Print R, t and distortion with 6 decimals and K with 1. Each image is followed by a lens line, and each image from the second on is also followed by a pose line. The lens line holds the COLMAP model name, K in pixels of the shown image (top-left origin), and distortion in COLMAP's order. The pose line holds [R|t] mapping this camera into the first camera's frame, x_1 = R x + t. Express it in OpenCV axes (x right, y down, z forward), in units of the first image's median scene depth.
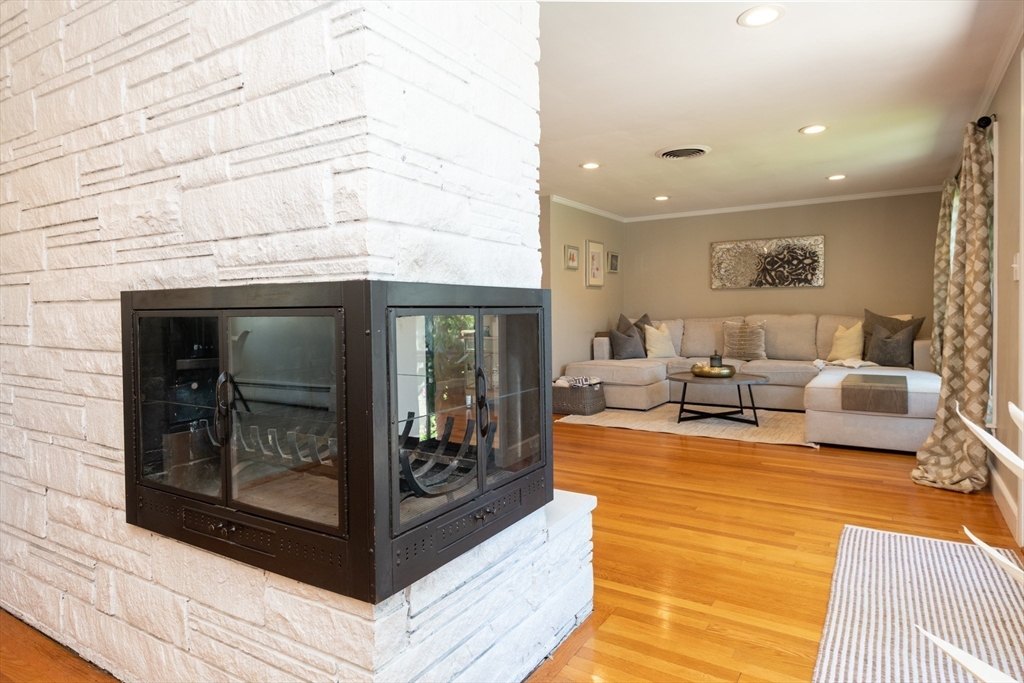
lens RADIAL K [[597.7, 0, 512.0], [0, 597.7, 341.5], [0, 0, 1]] dist [-0.002694, -0.000647]
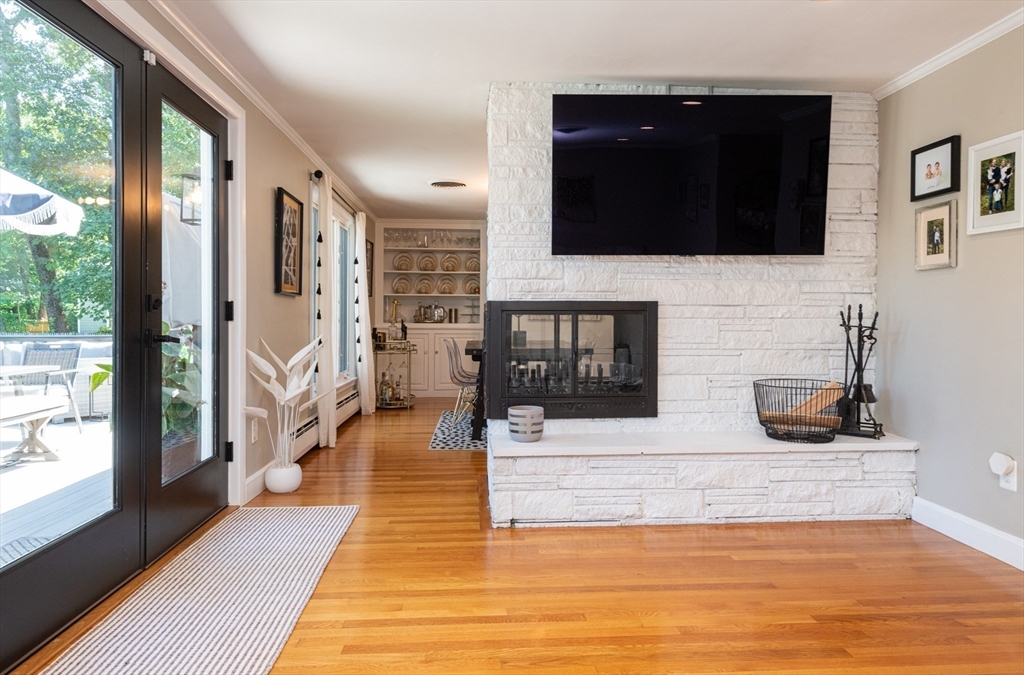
lens RADIAL K [[709.6, 0, 512.0], [0, 709.6, 337.5], [0, 0, 1]] dist [0.003818, 0.000919]
pose [[-0.818600, 0.016987, -0.574113, 0.831760], [-0.031973, 0.996665, 0.075078, -0.093293], [0.573474, 0.079815, -0.815326, 1.872291]]
